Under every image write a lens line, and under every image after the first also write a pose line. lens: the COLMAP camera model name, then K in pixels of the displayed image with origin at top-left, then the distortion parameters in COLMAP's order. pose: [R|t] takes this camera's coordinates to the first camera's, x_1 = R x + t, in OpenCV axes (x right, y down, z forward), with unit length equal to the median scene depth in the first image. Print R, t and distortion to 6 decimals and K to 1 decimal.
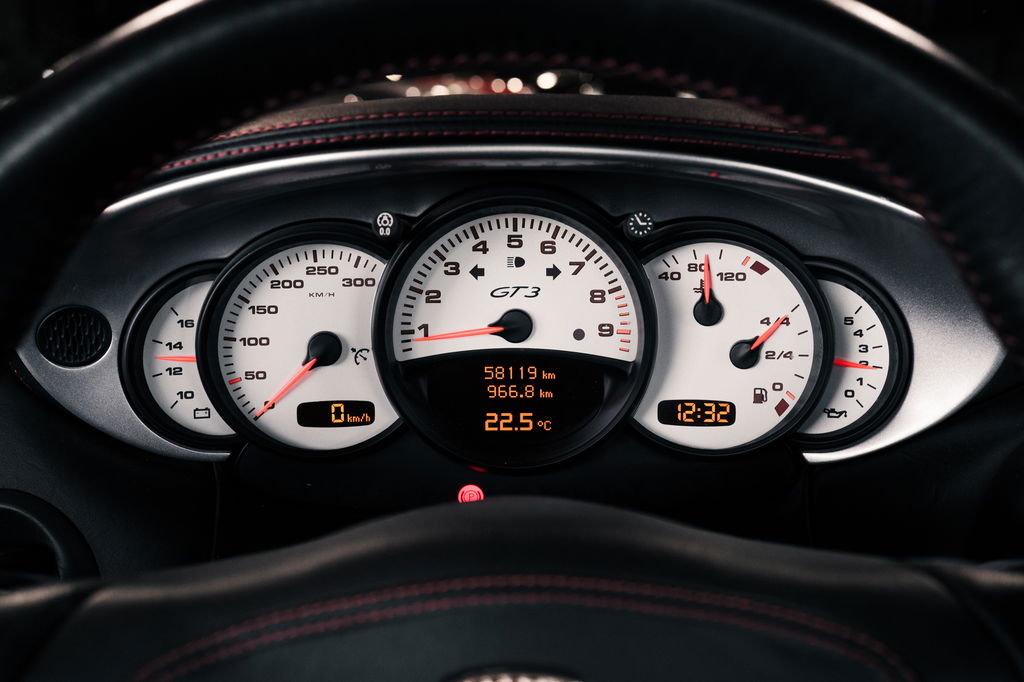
lens RADIAL K [[1253.1, 0, 518.3], [0, 1253.1, 343.2], [0, 0, 1]] dist [-0.042947, 0.000000]
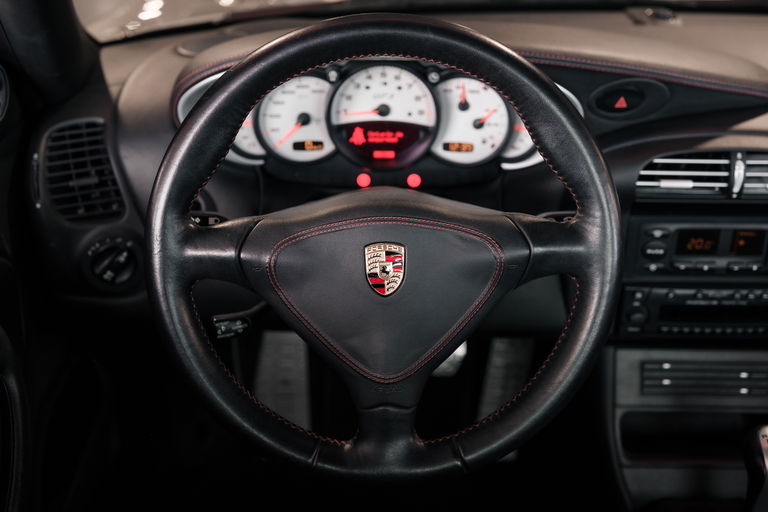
lens RADIAL K [[939.8, 0, 384.7], [0, 939.8, 255.9], [0, 0, 1]] dist [-0.042947, 0.000000]
pose [[0.999875, 0.010818, 0.011527, -0.017469], [-0.013242, 0.971446, 0.236892, -0.169741], [-0.008635, -0.237015, 0.971468, -0.813498]]
